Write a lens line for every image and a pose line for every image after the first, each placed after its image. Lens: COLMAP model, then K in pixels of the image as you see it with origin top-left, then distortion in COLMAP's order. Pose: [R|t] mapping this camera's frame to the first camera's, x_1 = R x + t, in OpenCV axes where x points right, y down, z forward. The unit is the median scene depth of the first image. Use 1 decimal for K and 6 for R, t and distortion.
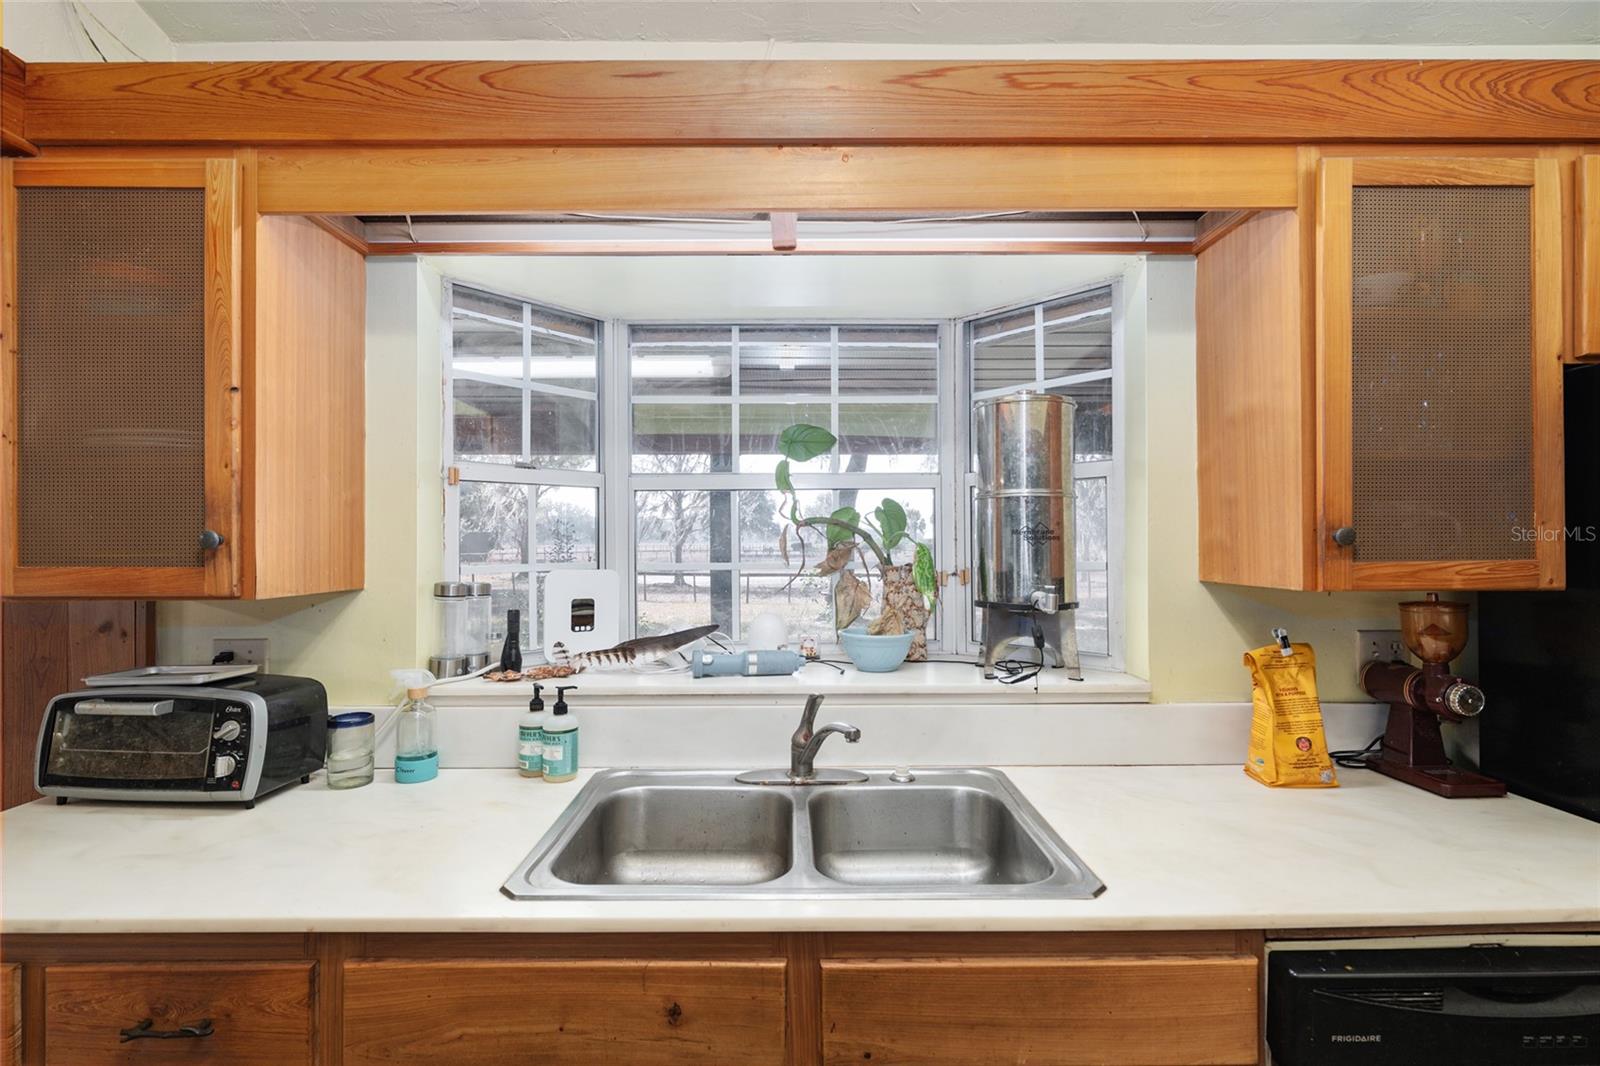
lens RADIAL K [[718.8, 0, 808.8], [0, 718.8, 544.4], [0, 0, 1]] dist [-0.001581, 0.000535]
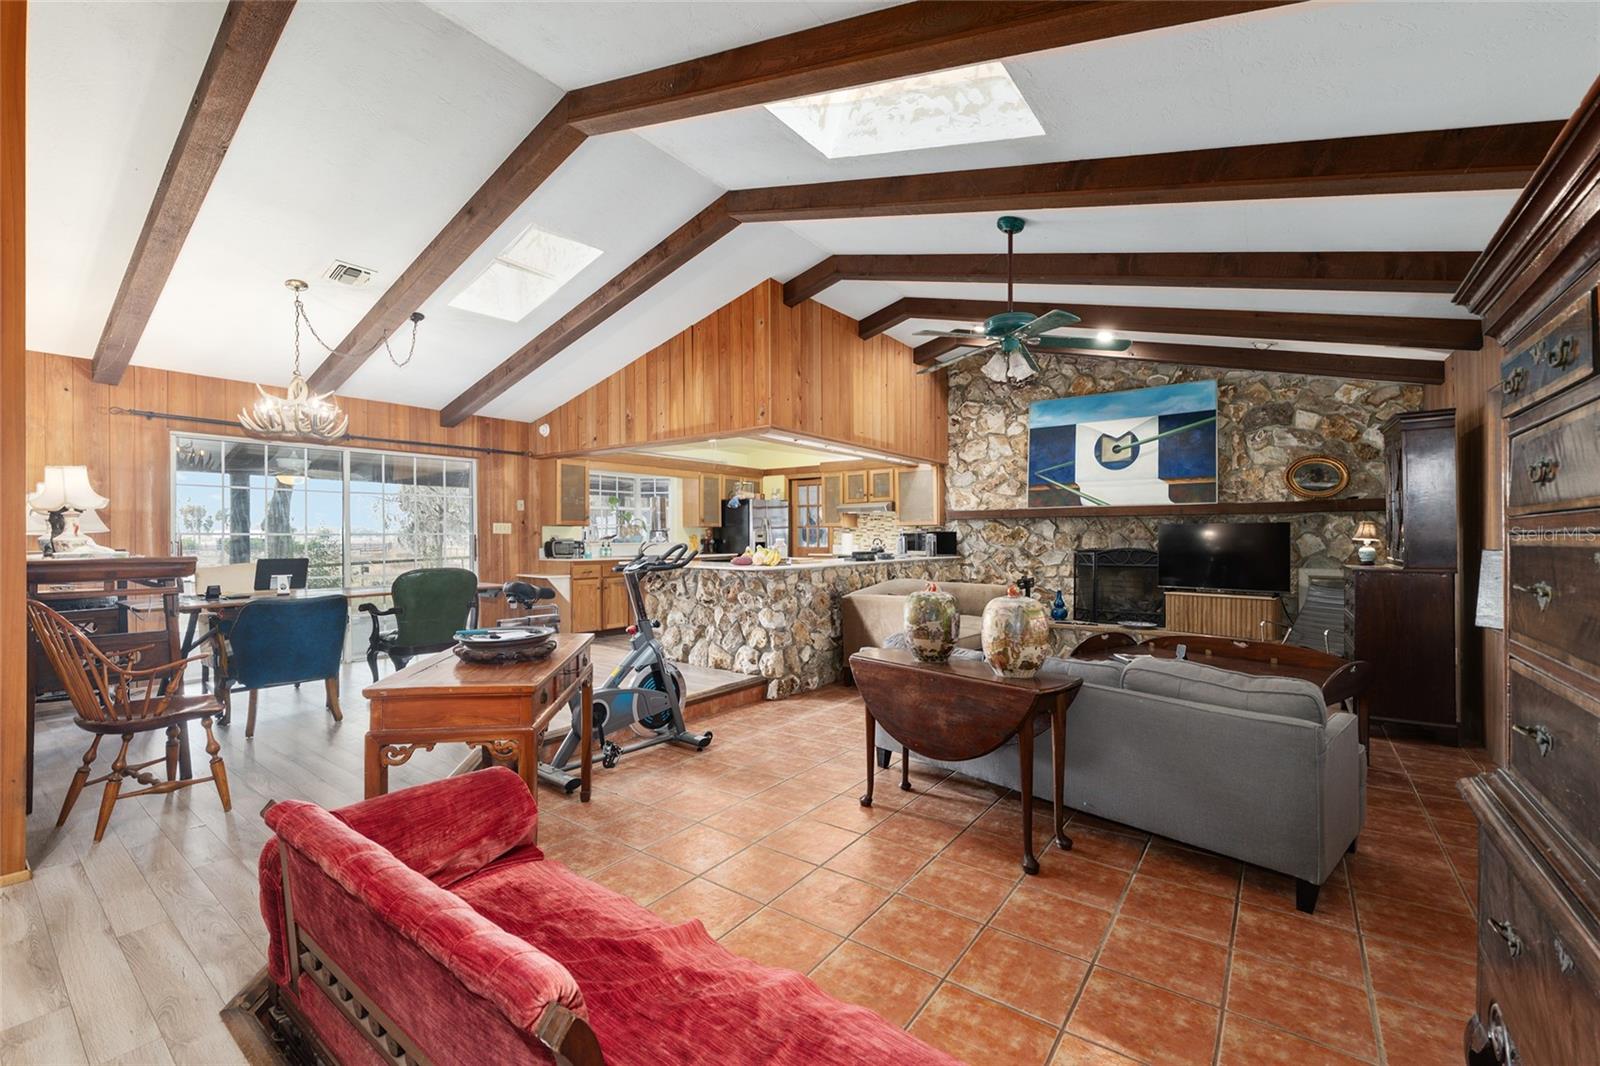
lens RADIAL K [[664.2, 0, 792.7], [0, 664.2, 536.3], [0, 0, 1]] dist [-0.007625, 0.000777]
pose [[0.615954, 0.000318, 0.787782, -4.071536], [0.004843, 0.999979, -0.004190, 0.187417], [-0.787767, 0.006396, 0.615940, -3.967117]]
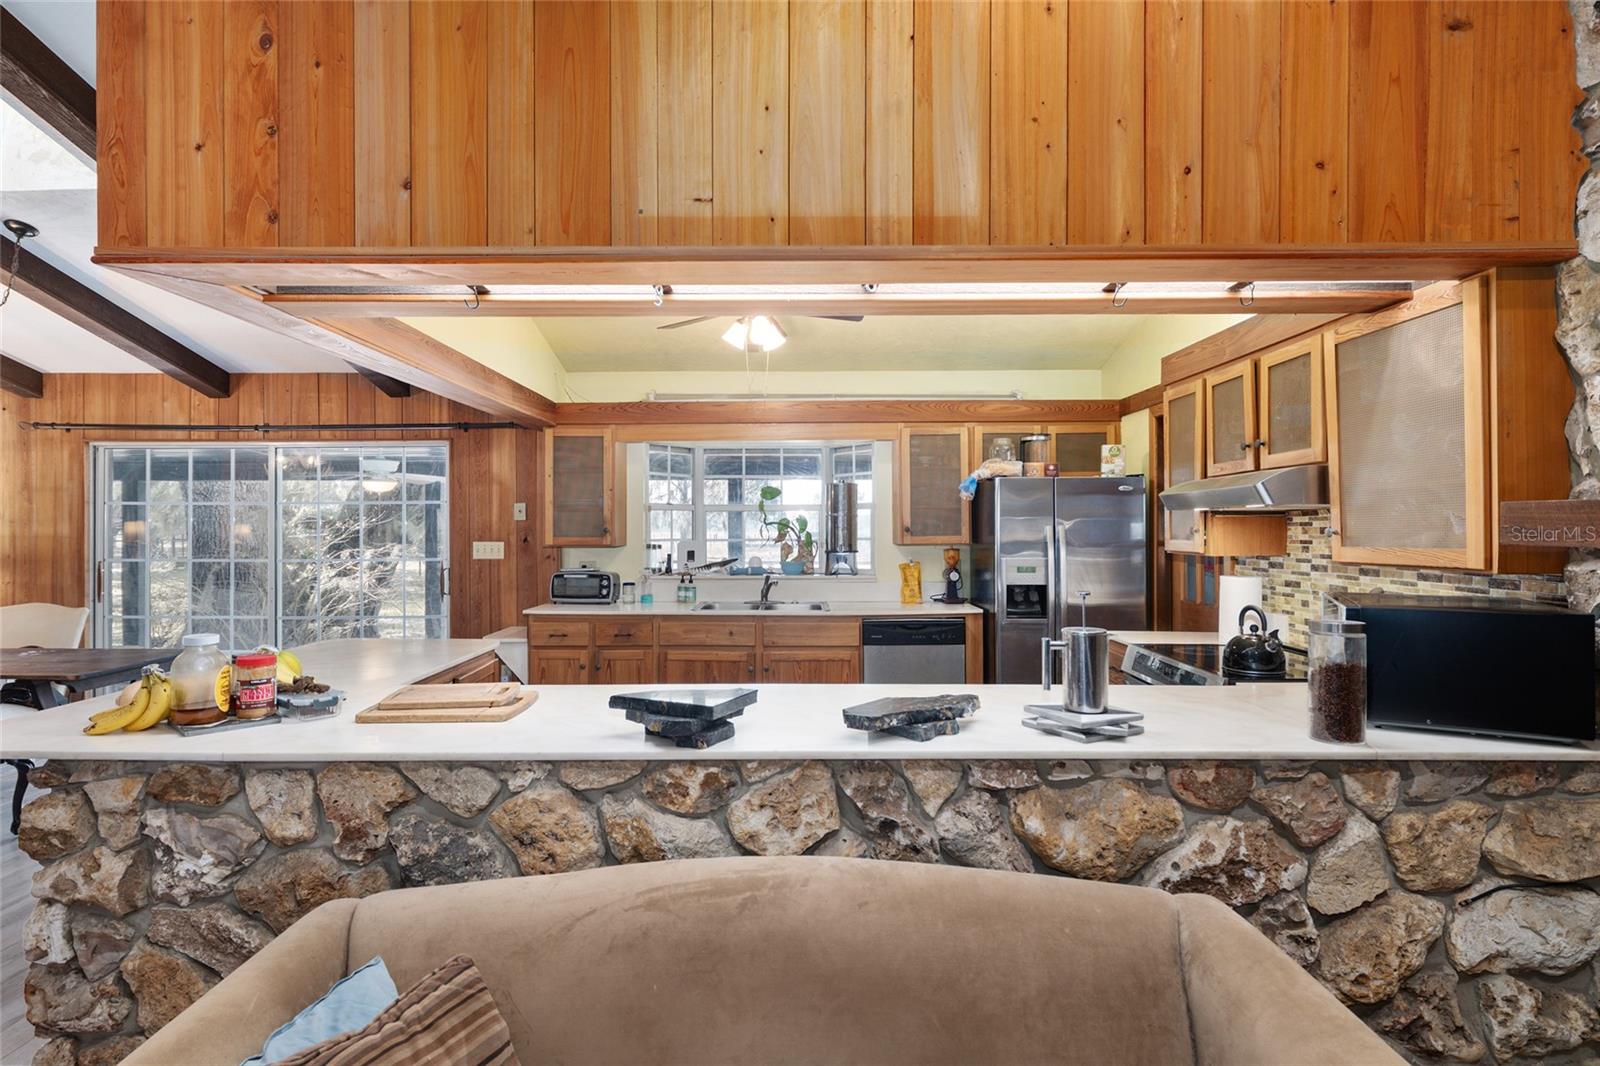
lens RADIAL K [[810.0, 0, 801.5], [0, 810.0, 524.0], [0, 0, 1]] dist [0.002846, -0.002077]
pose [[0.999628, 0.000029, -0.027262, 0.270543], [-0.000216, 0.999976, -0.006861, -0.008143], [0.027261, 0.006865, 0.999605, -2.799883]]
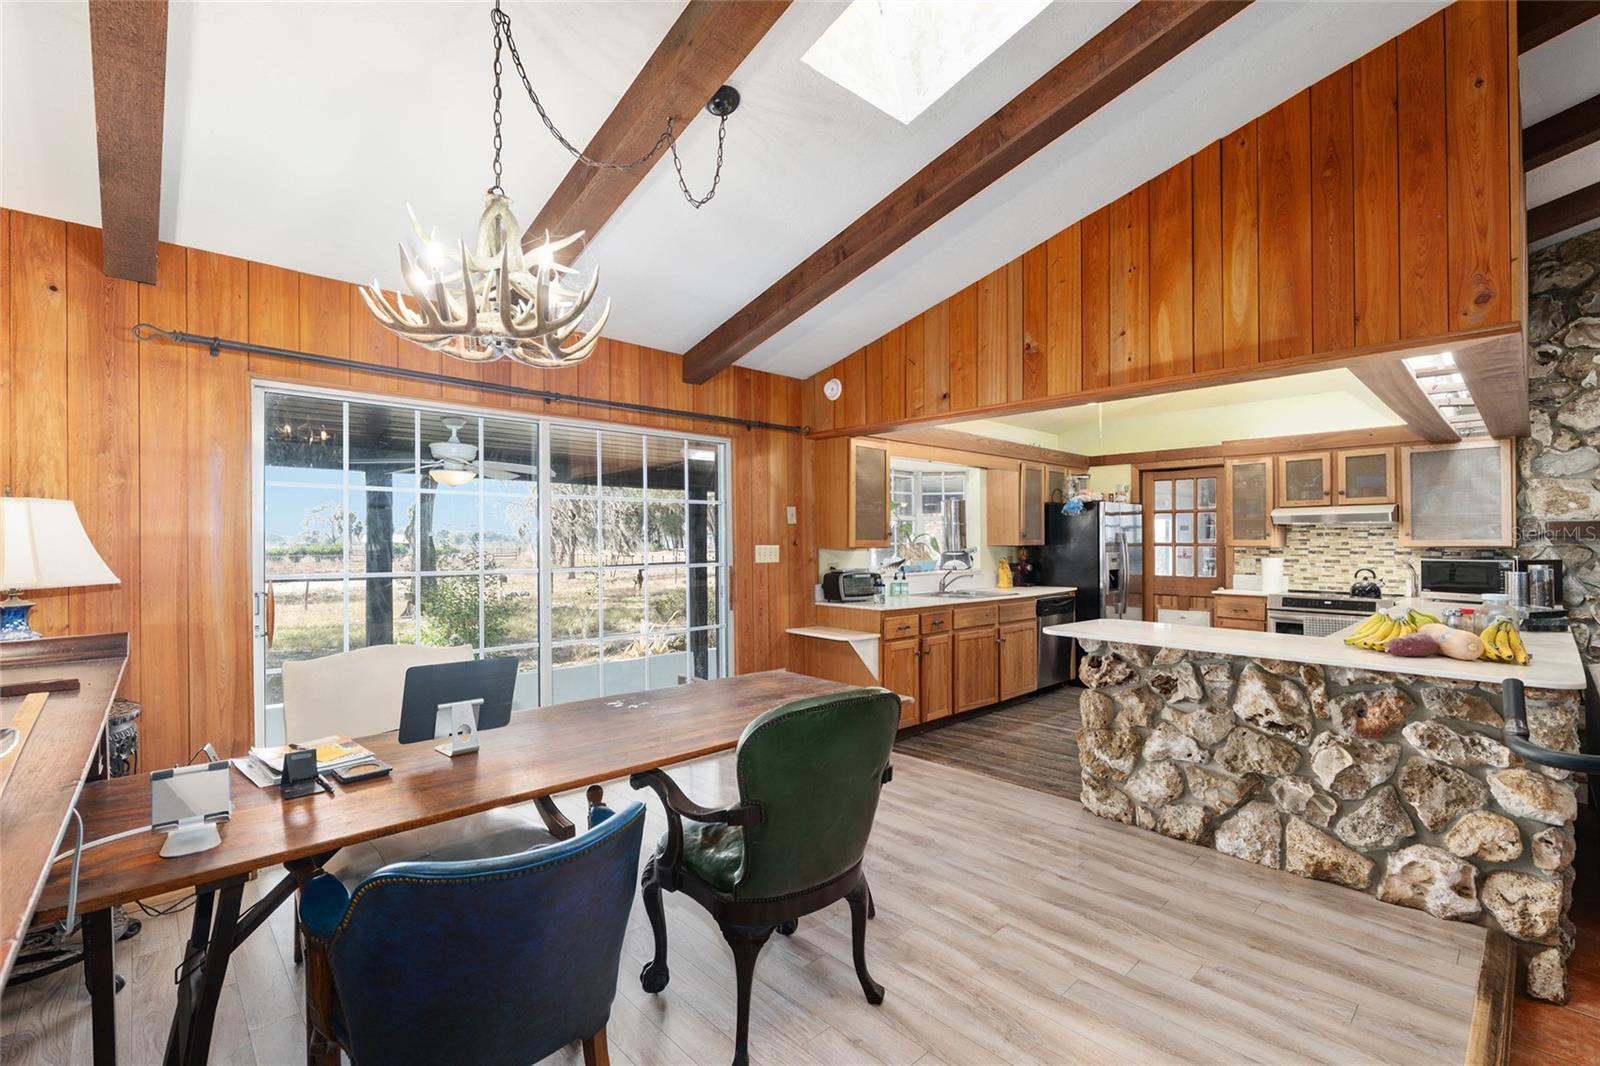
lens RADIAL K [[687.9, 0, 789.0], [0, 687.9, 540.2], [0, 0, 1]] dist [-0.000944, -0.001940]
pose [[0.745069, 0.002067, 0.666984, -3.473407], [0.002144, 0.999983, -0.005493, 0.045825], [-0.666984, 0.005523, 0.745052, -1.441898]]
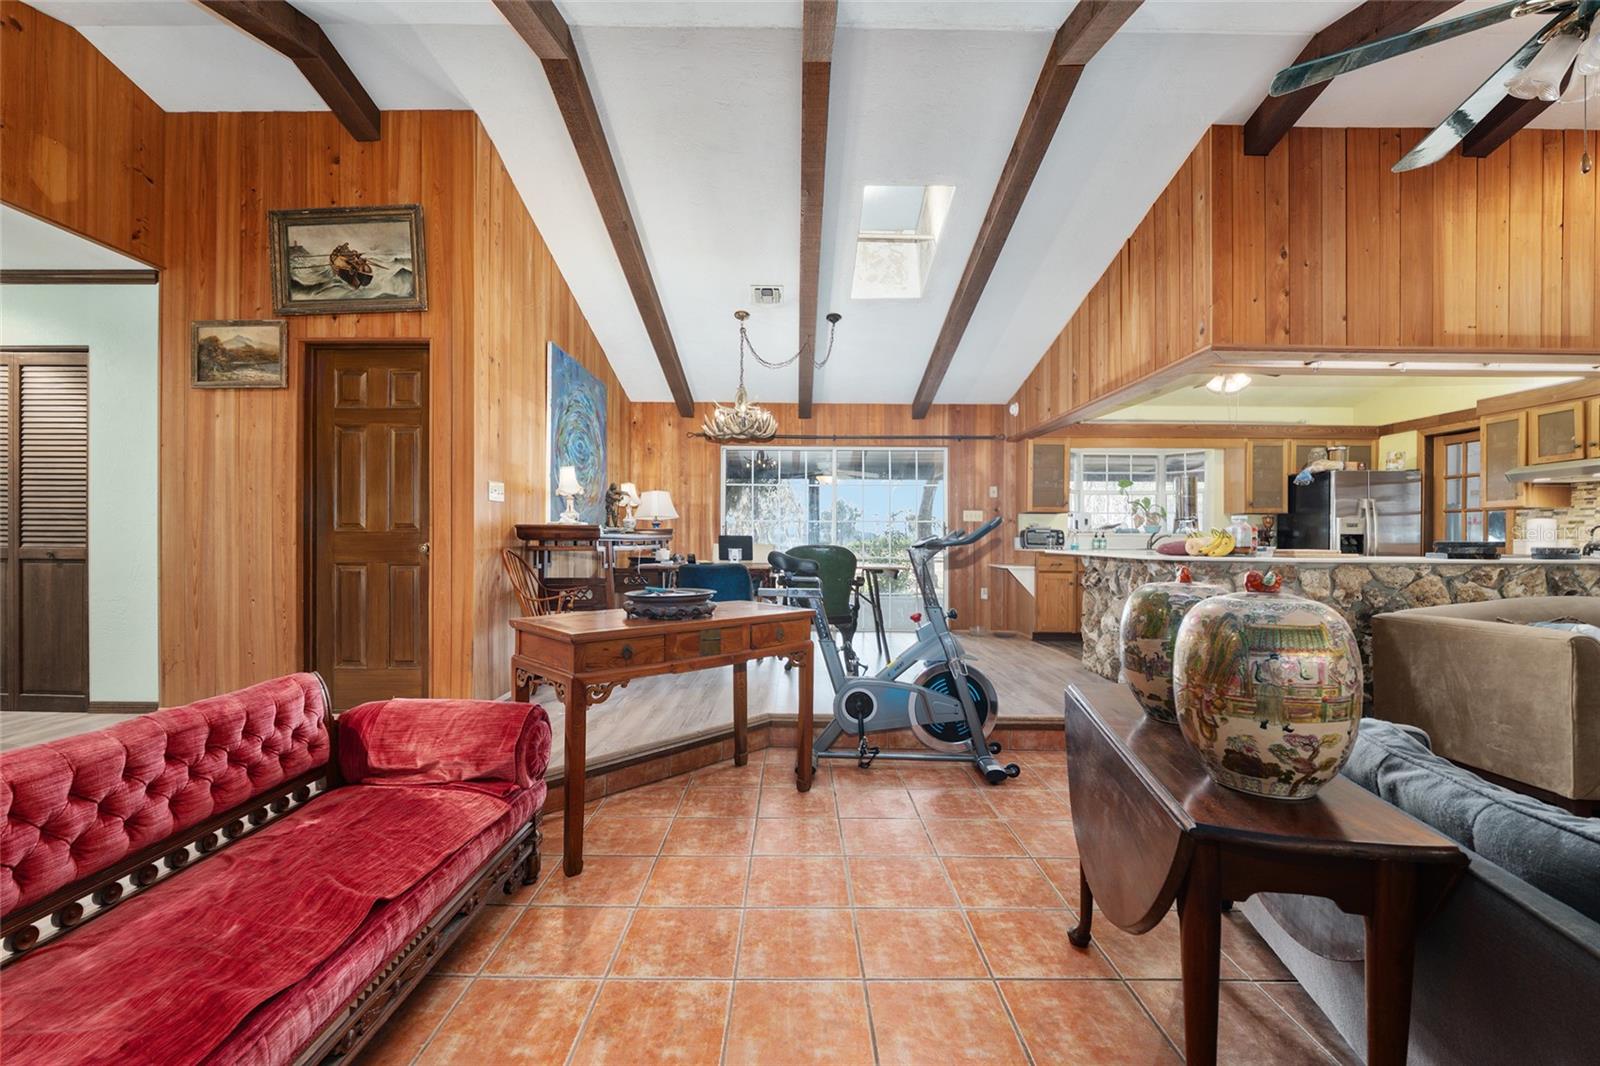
lens RADIAL K [[664.2, 0, 800.6], [0, 664.2, 541.5], [0, 0, 1]] dist [-0.007625, 0.000777]
pose [[0.999798, 0.009715, -0.017601, -2.597982], [-0.009735, 0.999952, -0.001033, 0.308218], [0.017590, 0.001204, 0.999845, -4.093310]]
